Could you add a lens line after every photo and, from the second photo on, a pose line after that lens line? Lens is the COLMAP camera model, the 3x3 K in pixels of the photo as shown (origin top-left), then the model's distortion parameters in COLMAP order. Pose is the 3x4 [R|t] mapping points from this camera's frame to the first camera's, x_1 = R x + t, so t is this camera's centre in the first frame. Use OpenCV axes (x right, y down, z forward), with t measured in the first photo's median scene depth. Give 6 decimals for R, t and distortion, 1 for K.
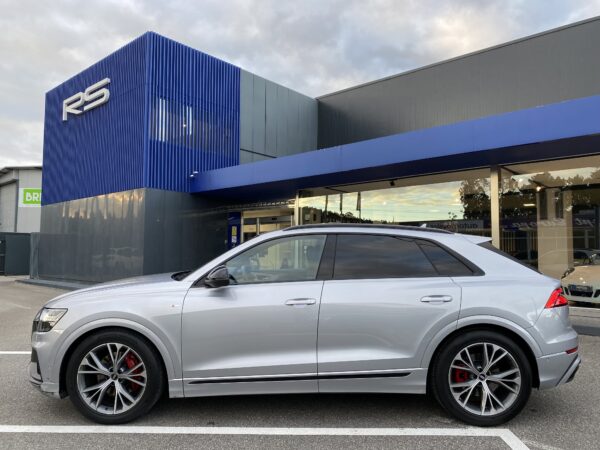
lens RADIAL K [[458.6, 0, 285.9], [0, 458.6, 234.4], [0, 0, 1]] dist [0.023581, -0.024569]
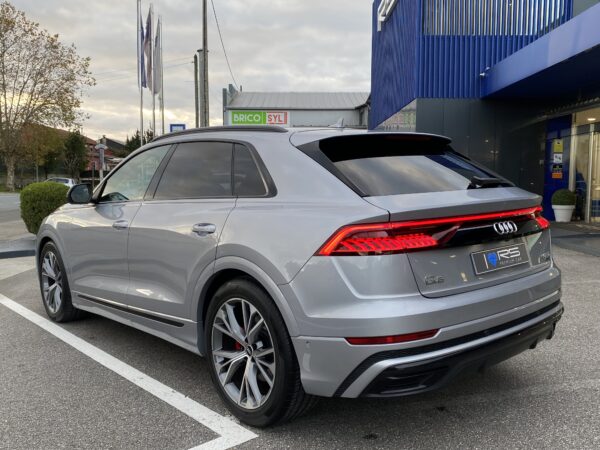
lens RADIAL K [[565.3, 0, 295.4], [0, 565.3, 225.0], [0, 0, 1]] dist [0.015891, 0.000000]
pose [[0.660516, 0.049303, -0.749192, 1.065480], [0.035102, 0.994723, 0.096408, 0.057169], [0.749991, -0.089977, 0.655299, 0.540858]]
